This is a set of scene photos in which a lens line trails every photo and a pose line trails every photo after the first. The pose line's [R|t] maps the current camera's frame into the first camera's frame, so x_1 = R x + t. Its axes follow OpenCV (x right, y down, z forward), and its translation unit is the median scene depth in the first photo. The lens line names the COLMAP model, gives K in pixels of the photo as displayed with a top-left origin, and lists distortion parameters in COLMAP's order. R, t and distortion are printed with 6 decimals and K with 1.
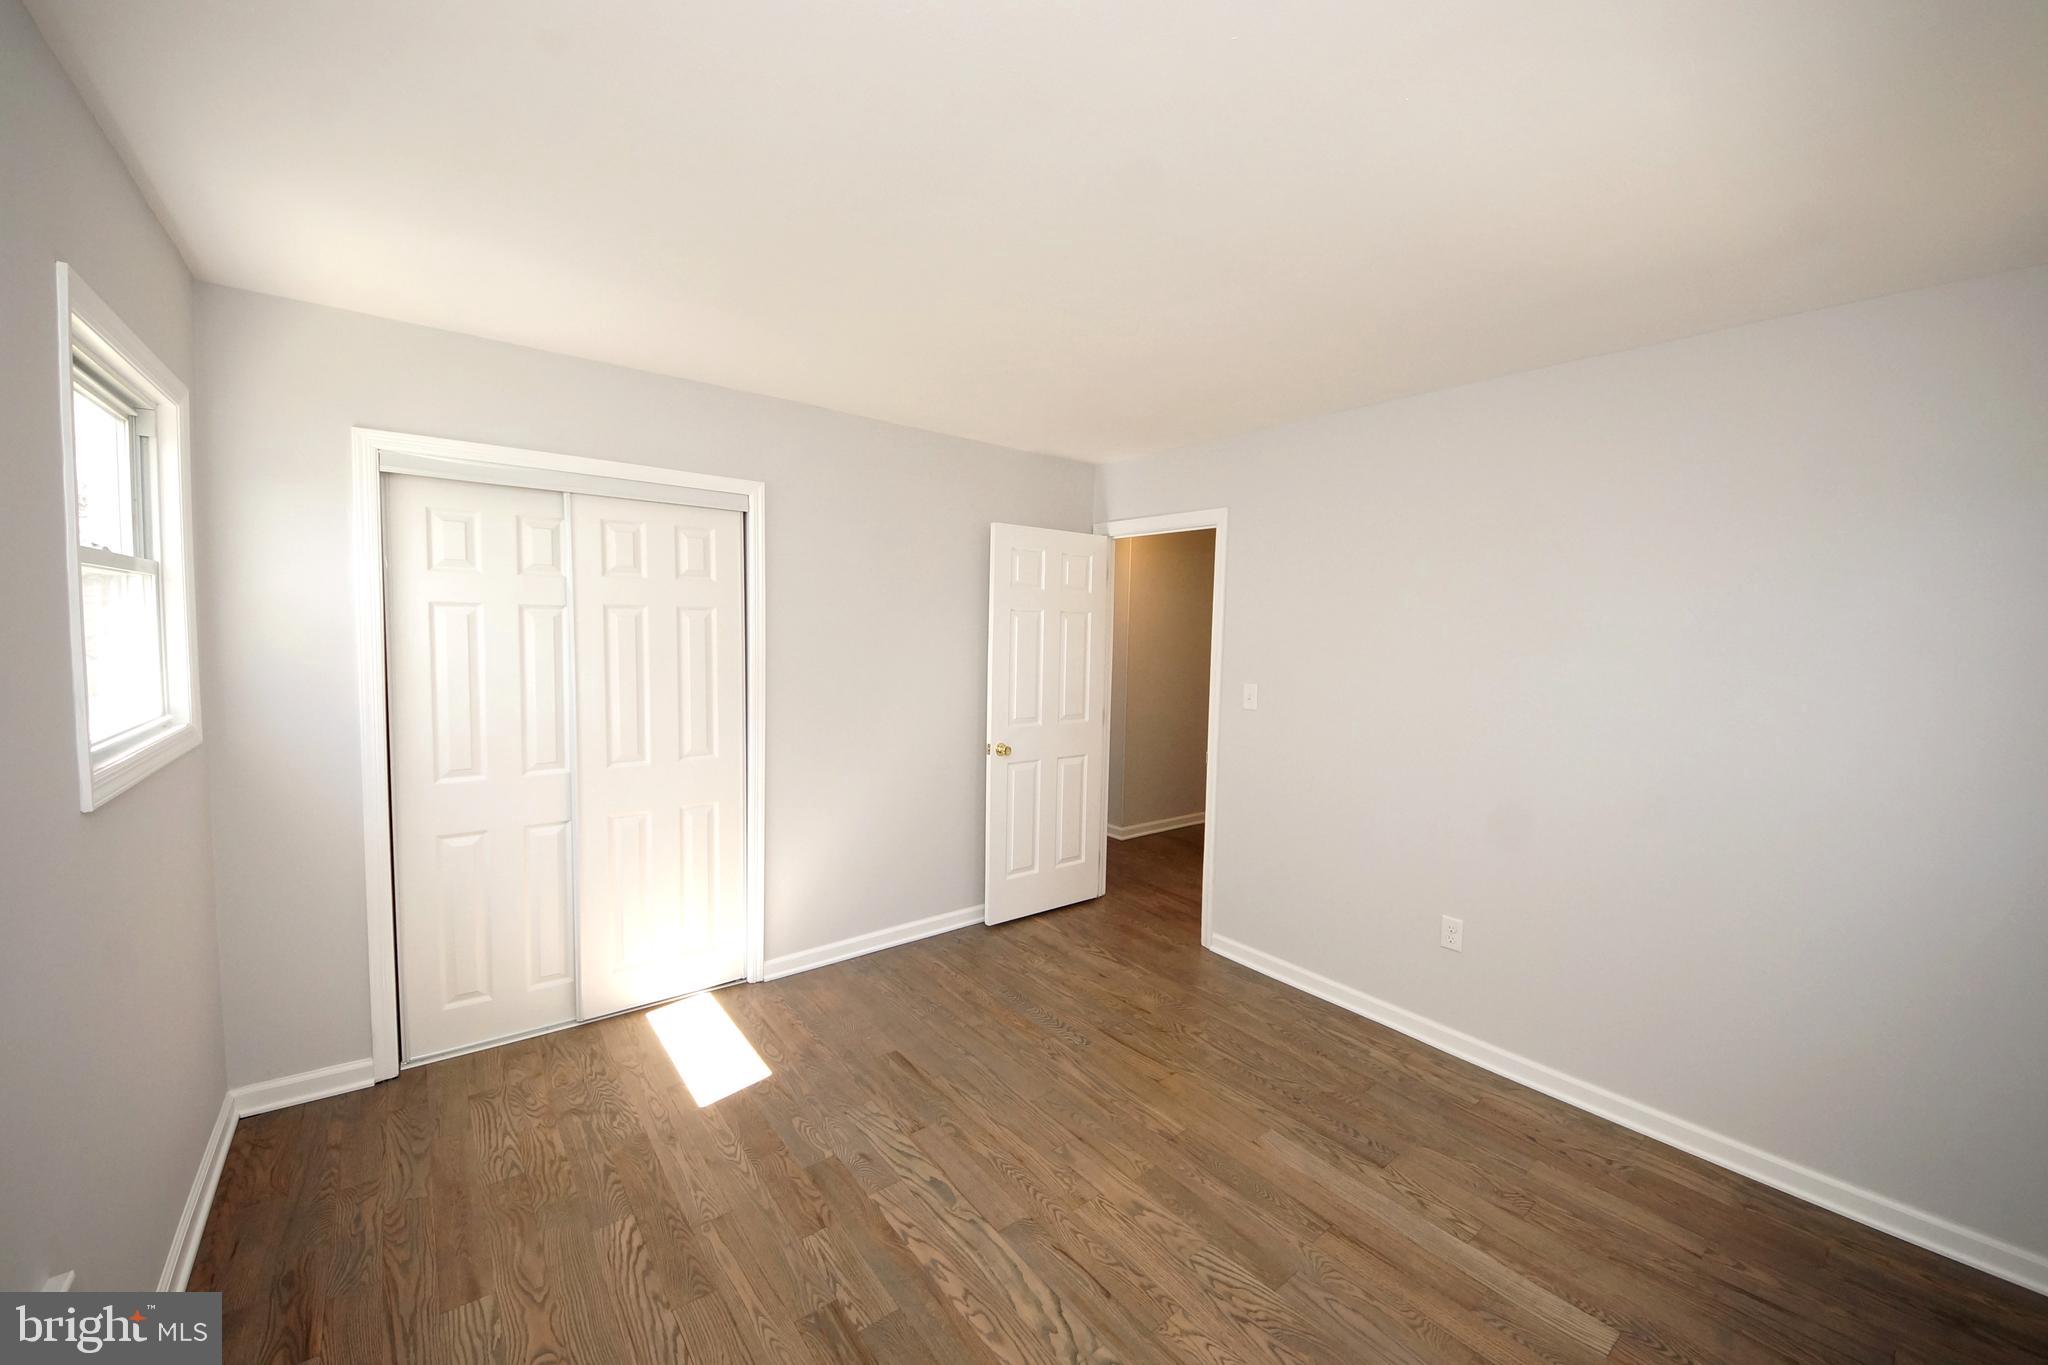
lens RADIAL K [[776.1, 0, 1024.7], [0, 776.1, 677.5], [0, 0, 1]] dist [0.046653, -0.035079]
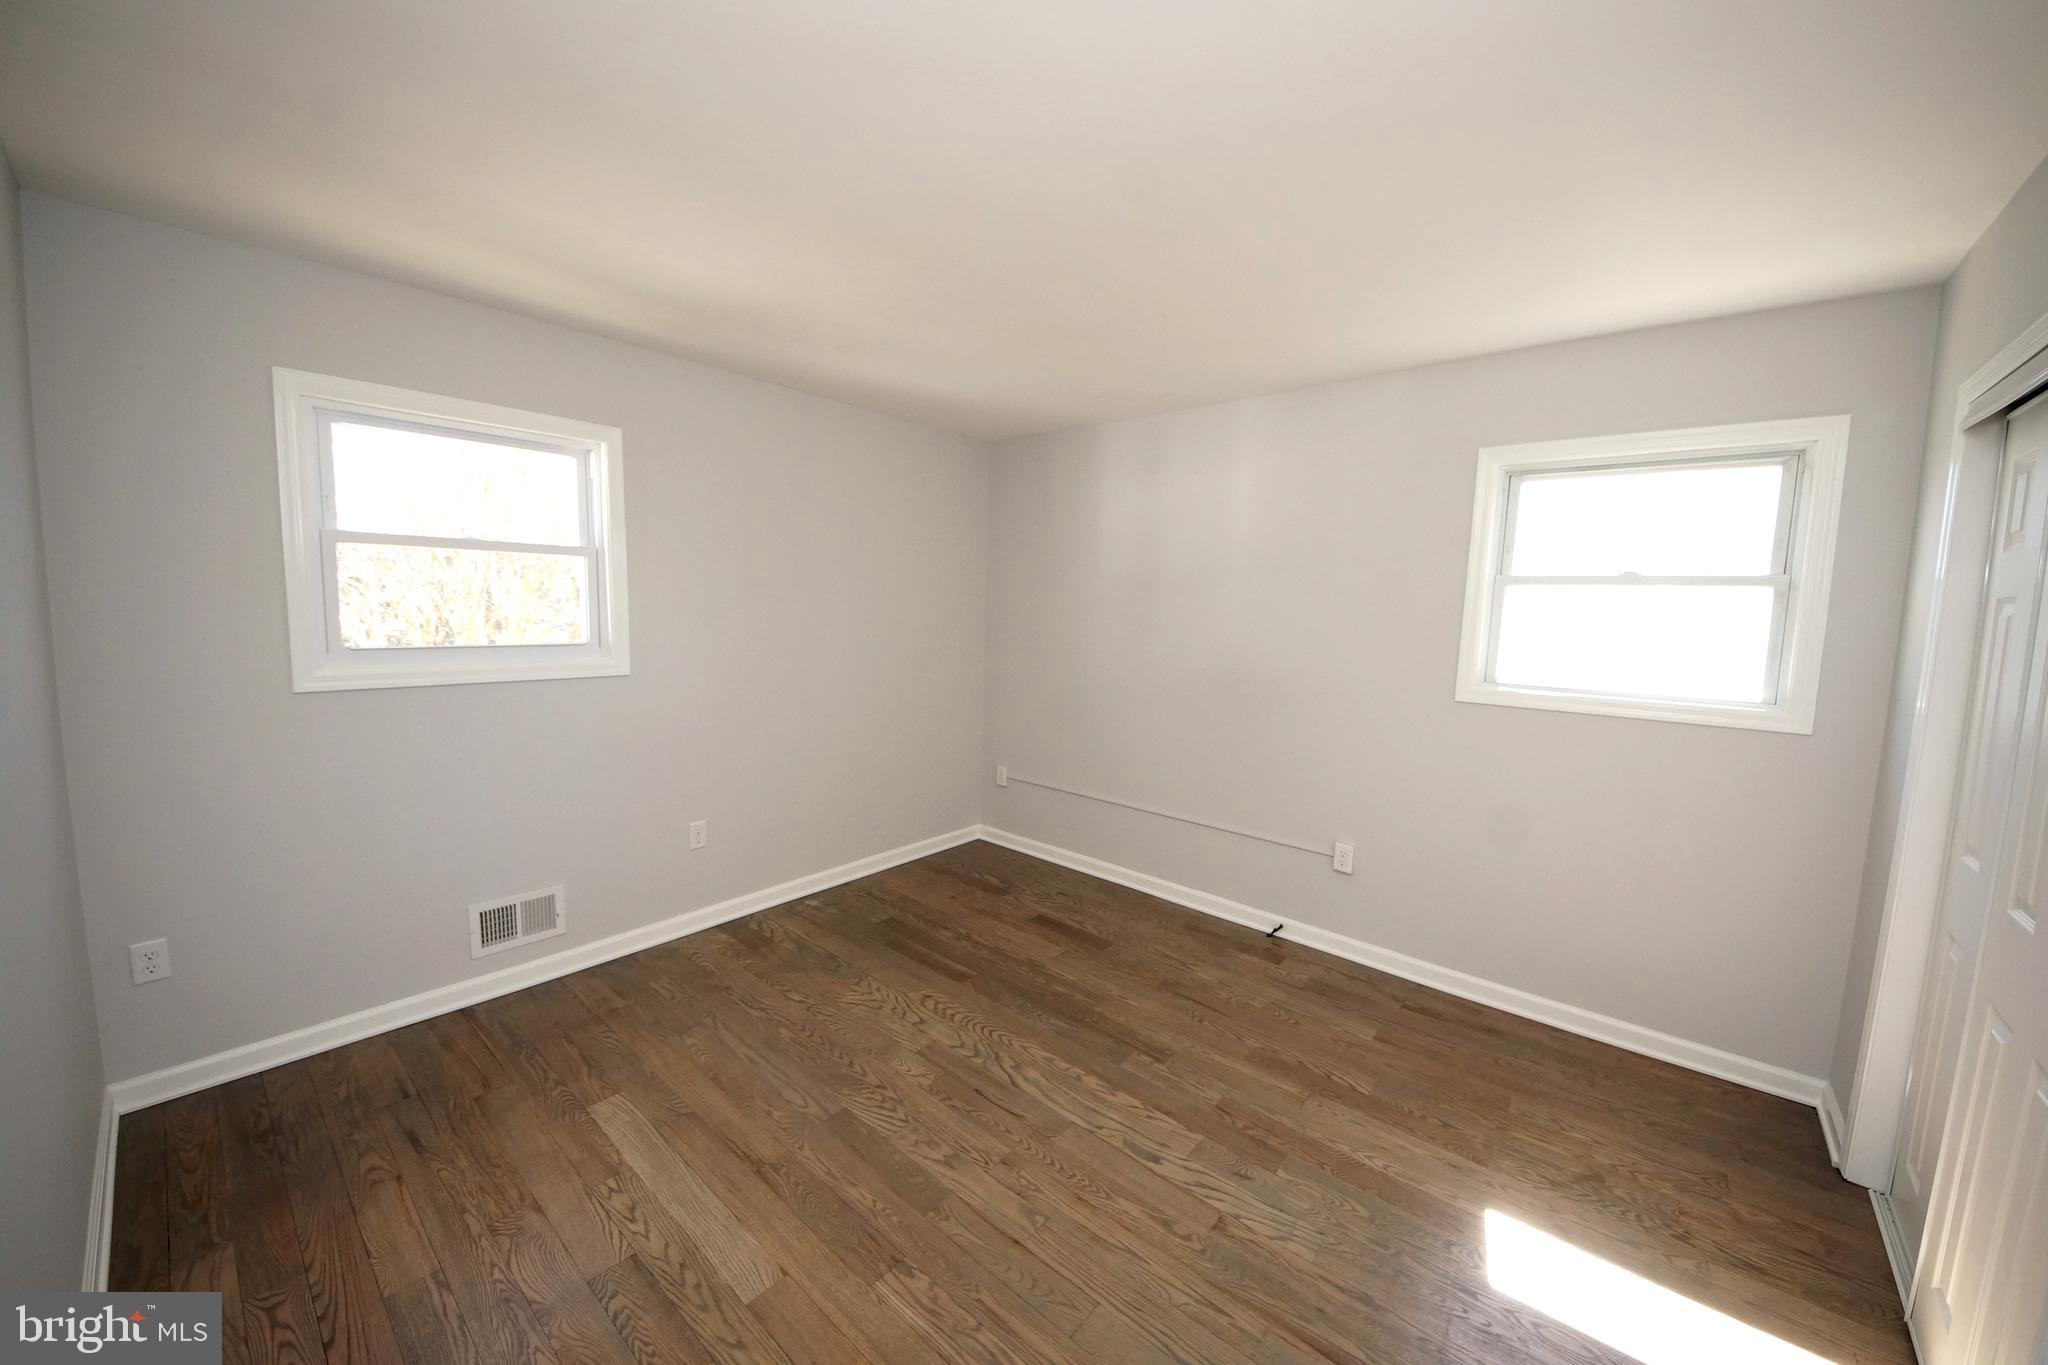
lens RADIAL K [[776.1, 0, 1024.7], [0, 776.1, 677.5], [0, 0, 1]] dist [0.046653, -0.035079]
pose [[-0.980756, -0.033134, -0.192404, 0.263873], [-0.062952, 0.986527, 0.151004, -0.095999], [0.184808, 0.160211, -0.969628, 1.897597]]
